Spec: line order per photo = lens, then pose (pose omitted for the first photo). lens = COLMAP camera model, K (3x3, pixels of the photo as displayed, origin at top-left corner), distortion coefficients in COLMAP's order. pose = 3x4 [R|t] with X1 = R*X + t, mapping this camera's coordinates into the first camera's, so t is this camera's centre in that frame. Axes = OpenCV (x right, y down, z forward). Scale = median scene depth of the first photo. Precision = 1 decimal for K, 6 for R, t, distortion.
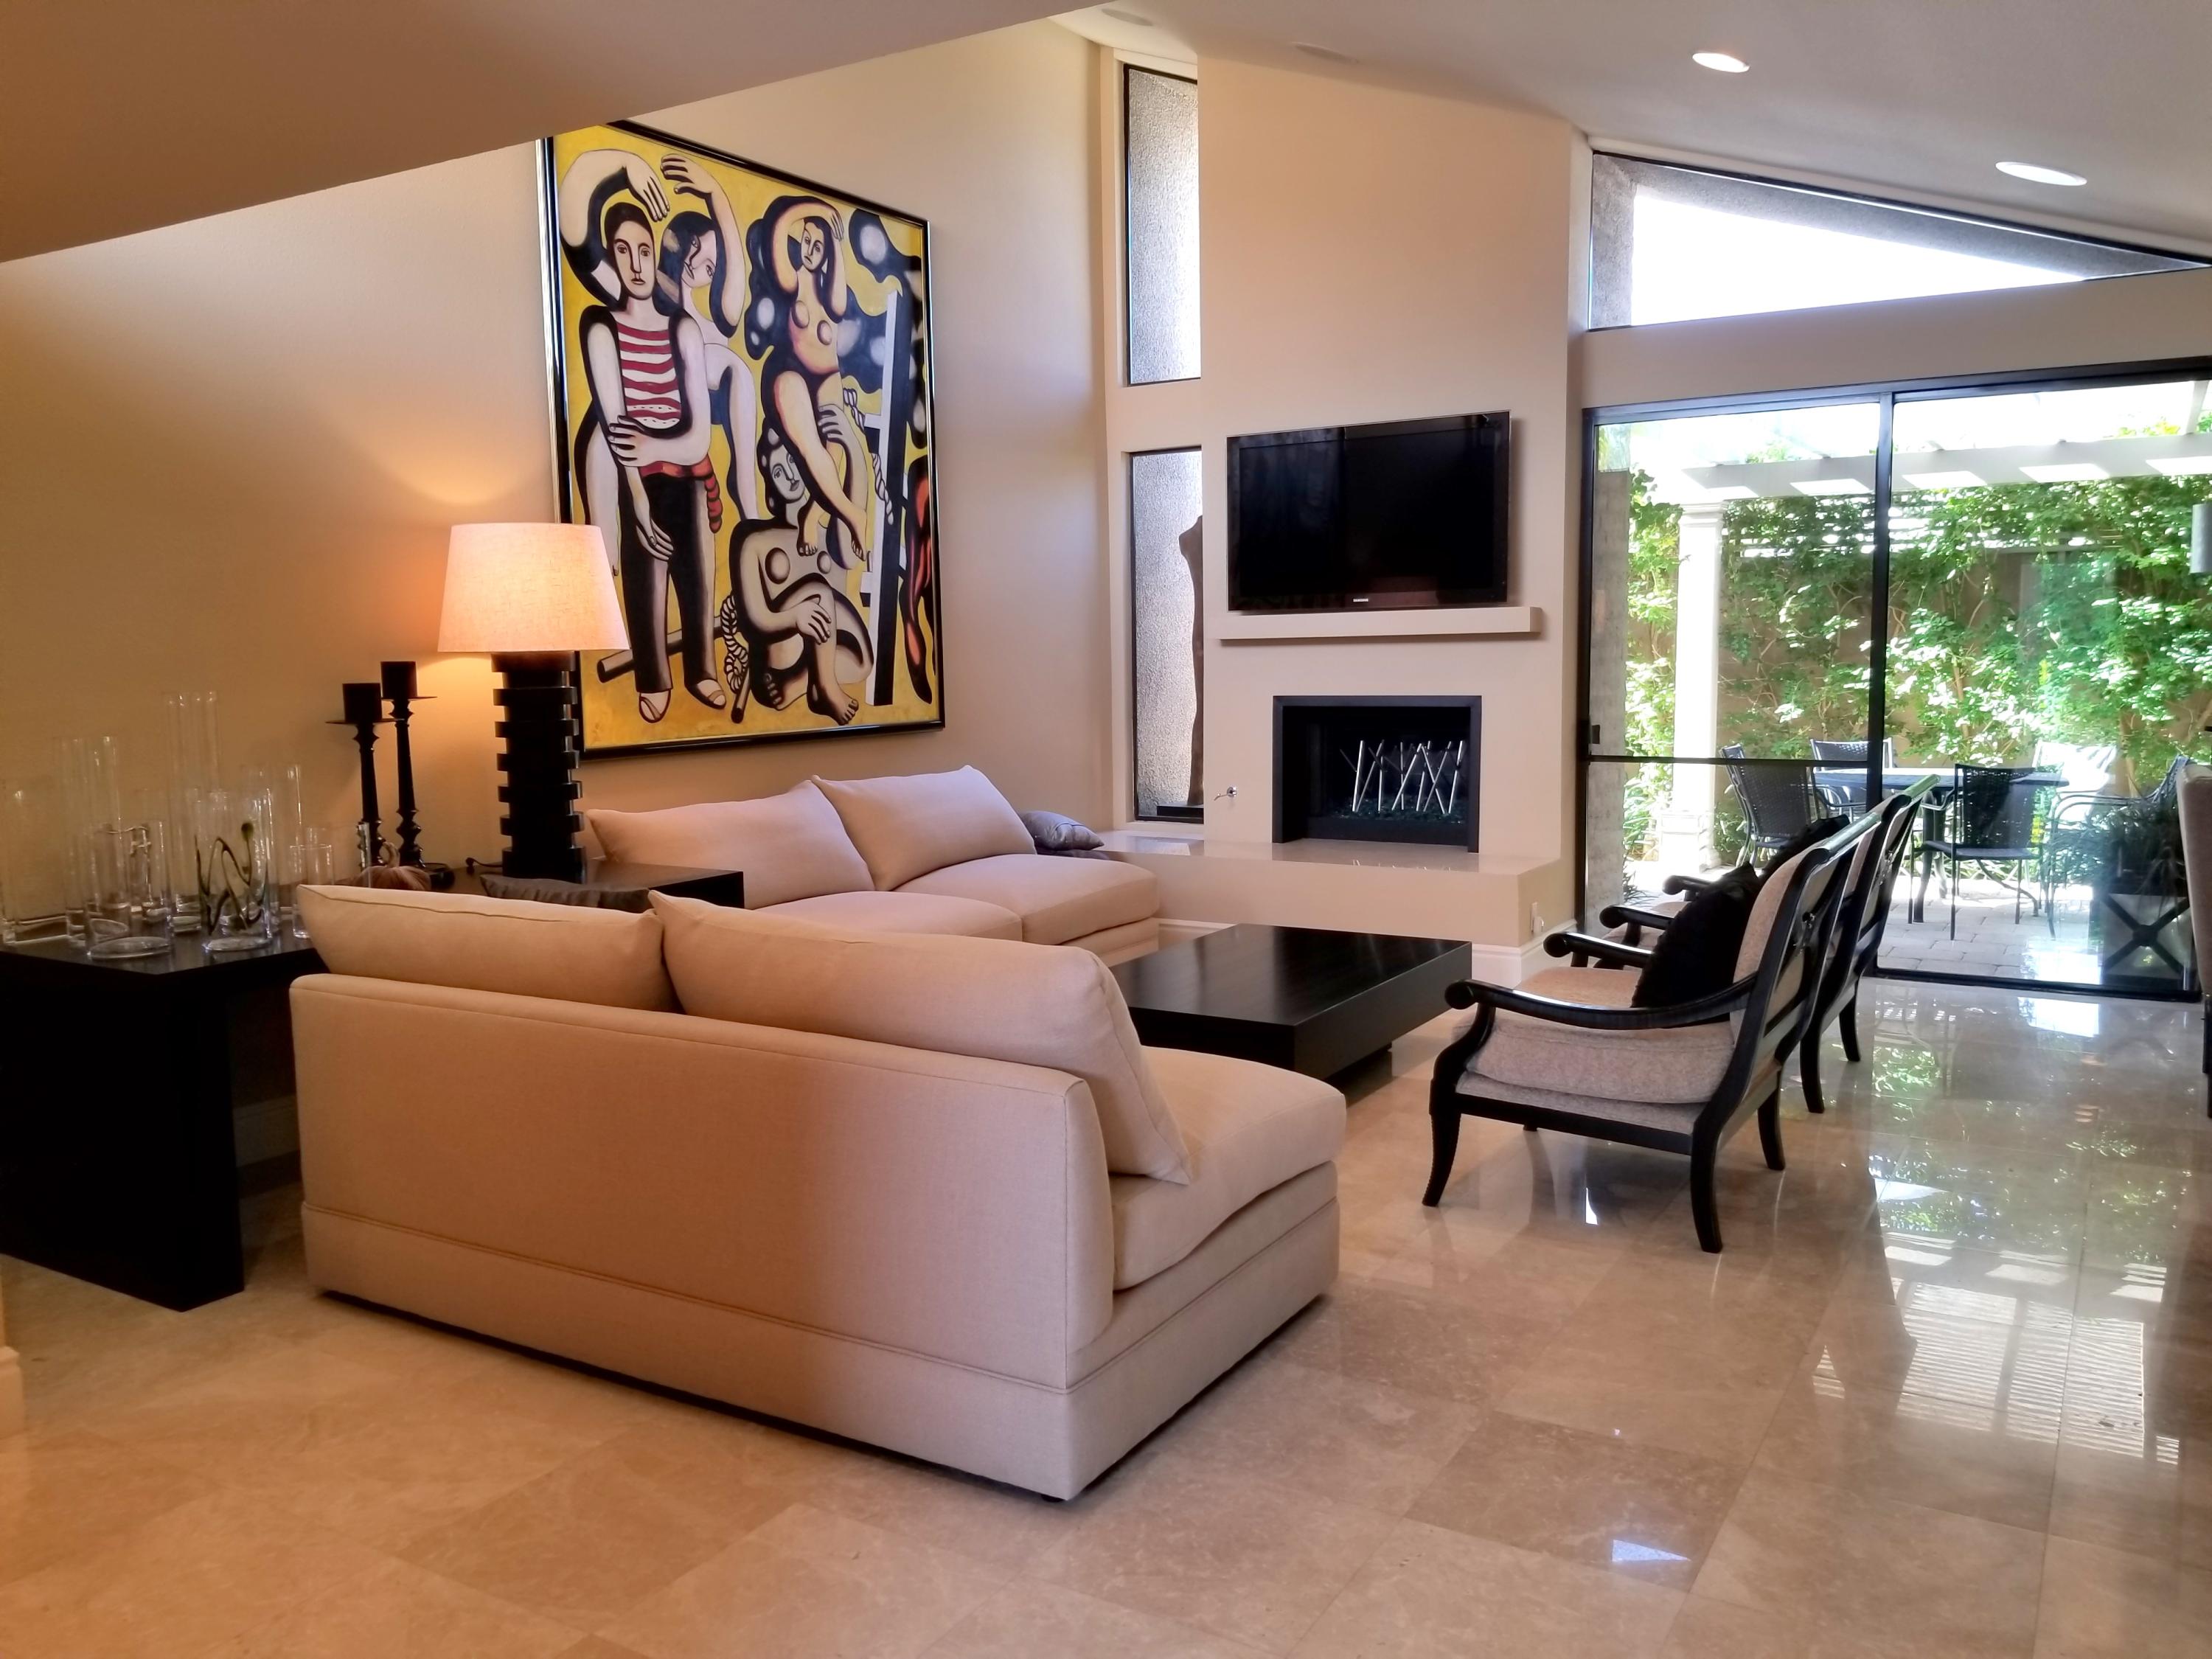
lens RADIAL K [[1745.5, 0, 1069.7], [0, 1745.5, 816.5], [0, 0, 1]] dist [0.056762, -0.086837]
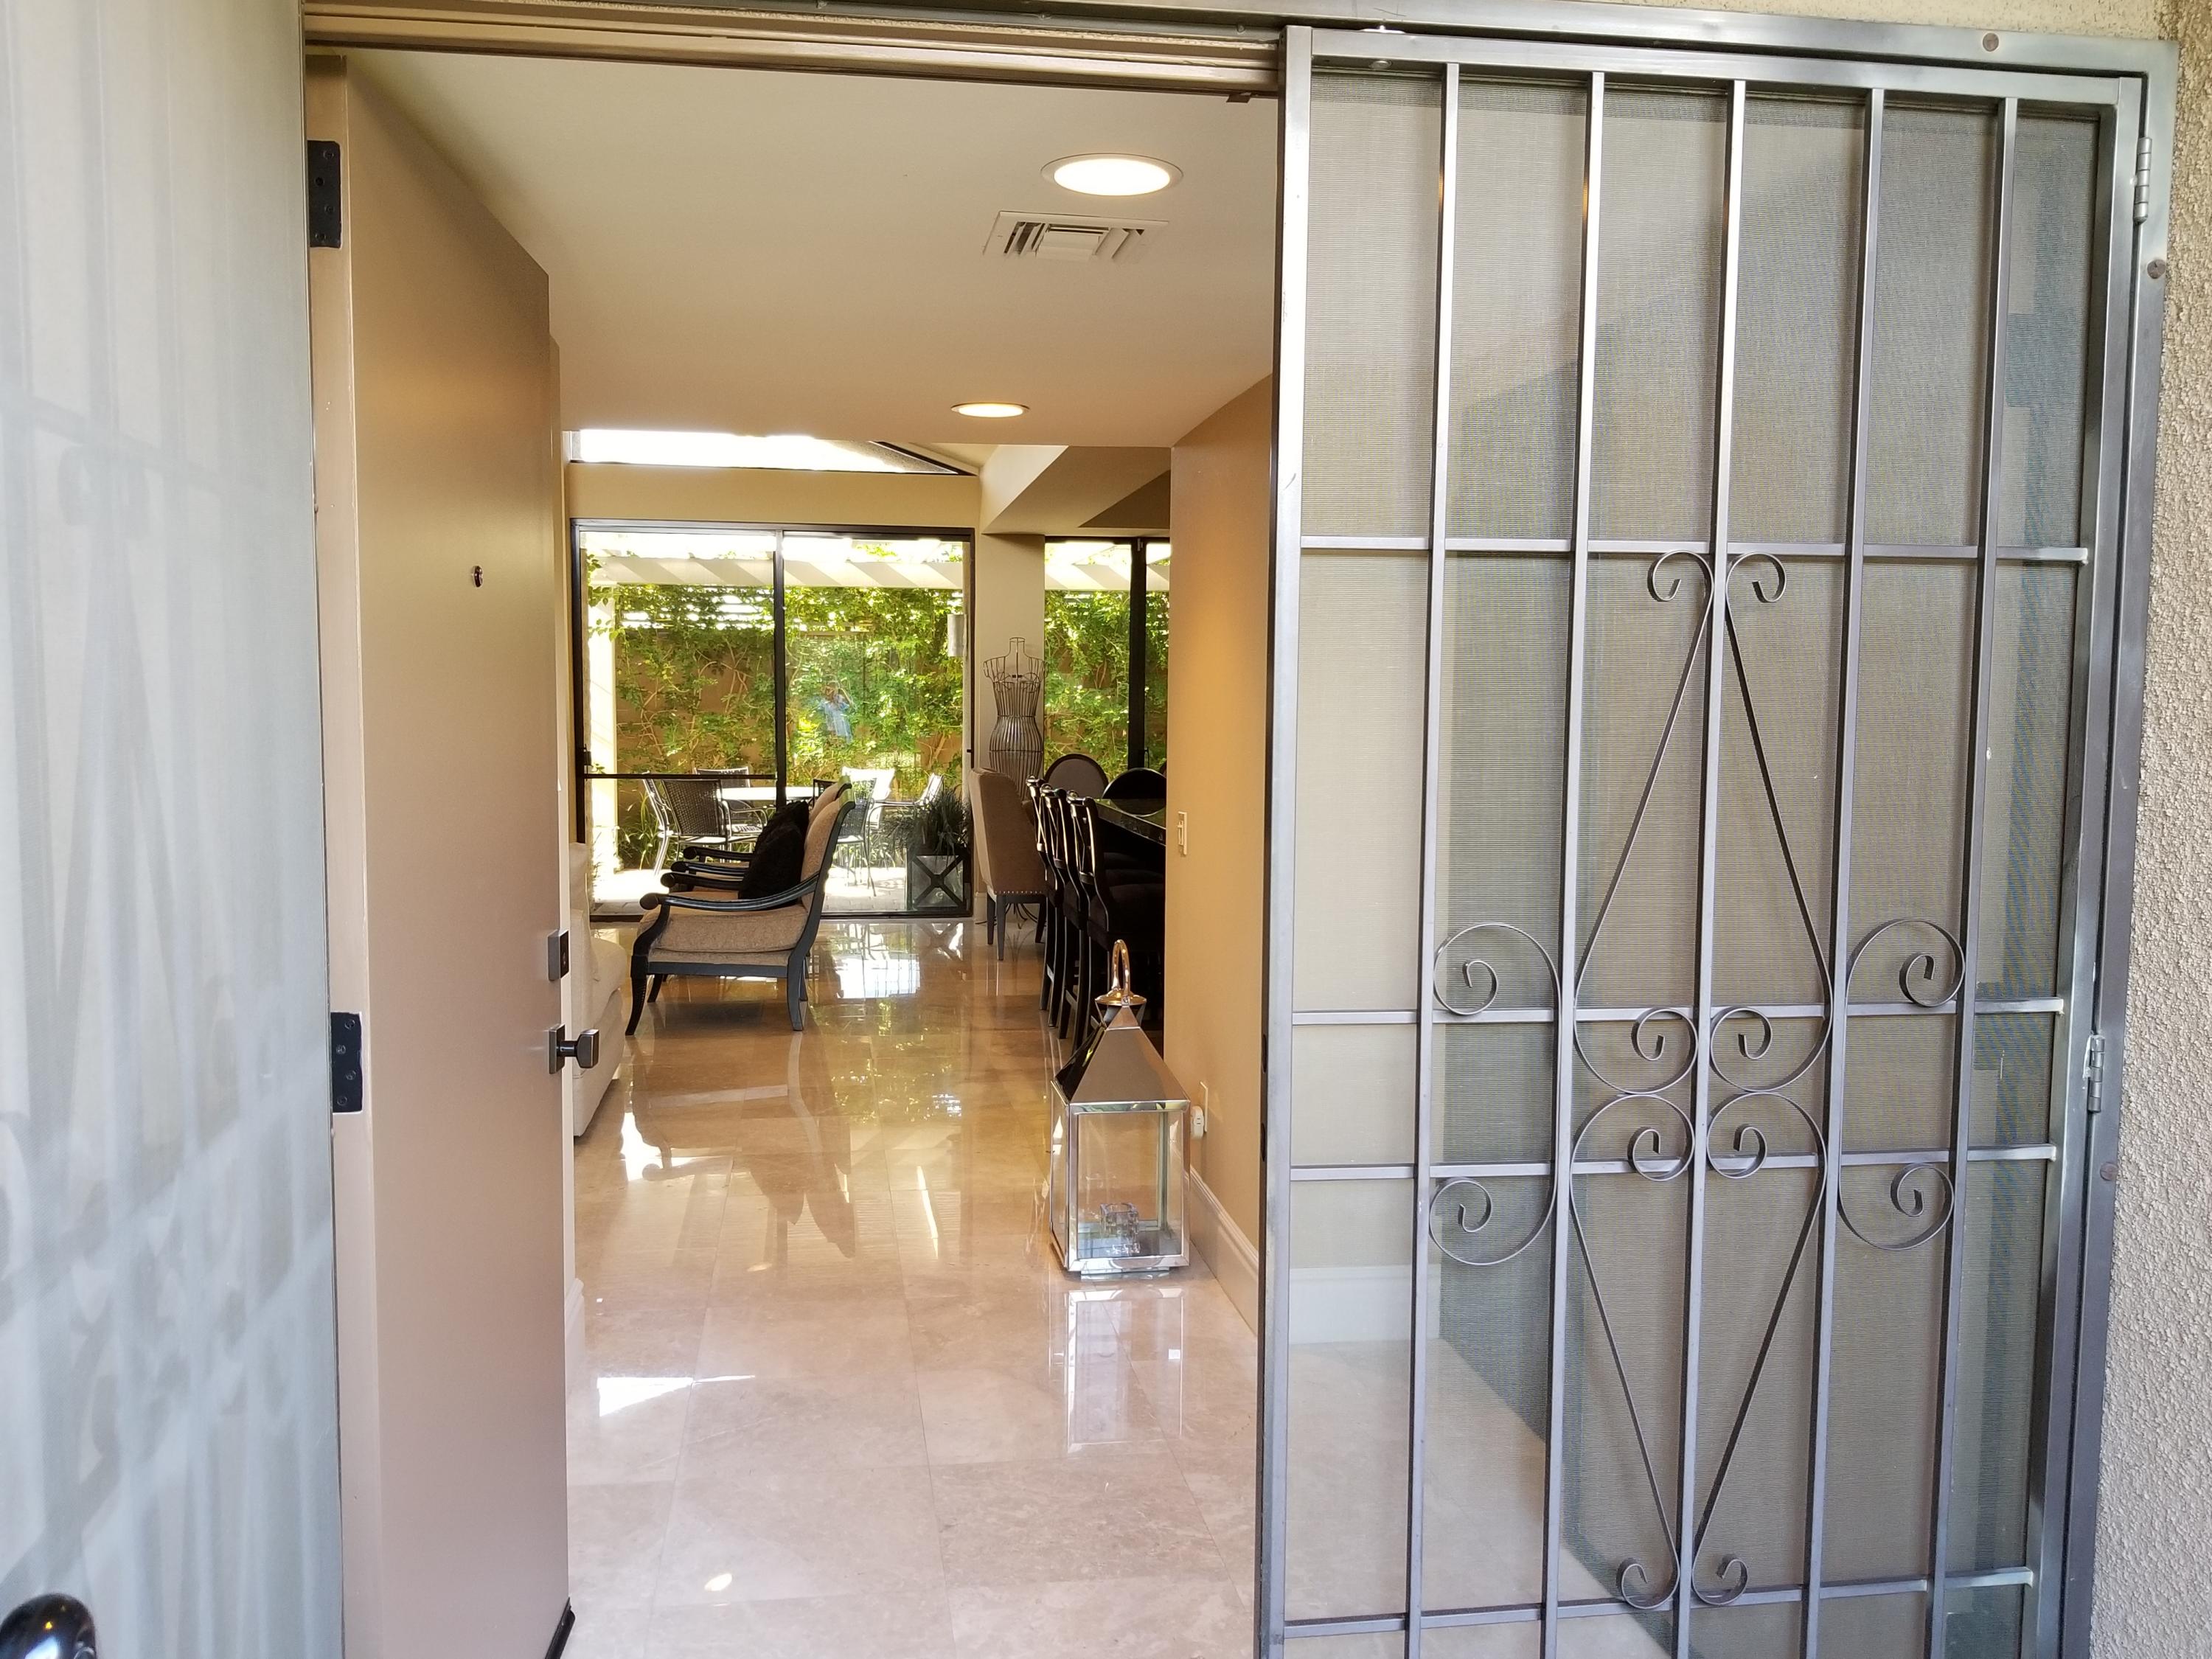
lens RADIAL K [[1745.5, 0, 1110.6], [0, 1745.5, 828.5], [0, 0, 1]] dist [0.056762, -0.086837]
pose [[0.755224, -0.028527, 0.654845, -0.223235], [0.044292, 0.998990, -0.007563, 0.027898], [-0.653968, 0.034716, 0.755725, -0.219411]]
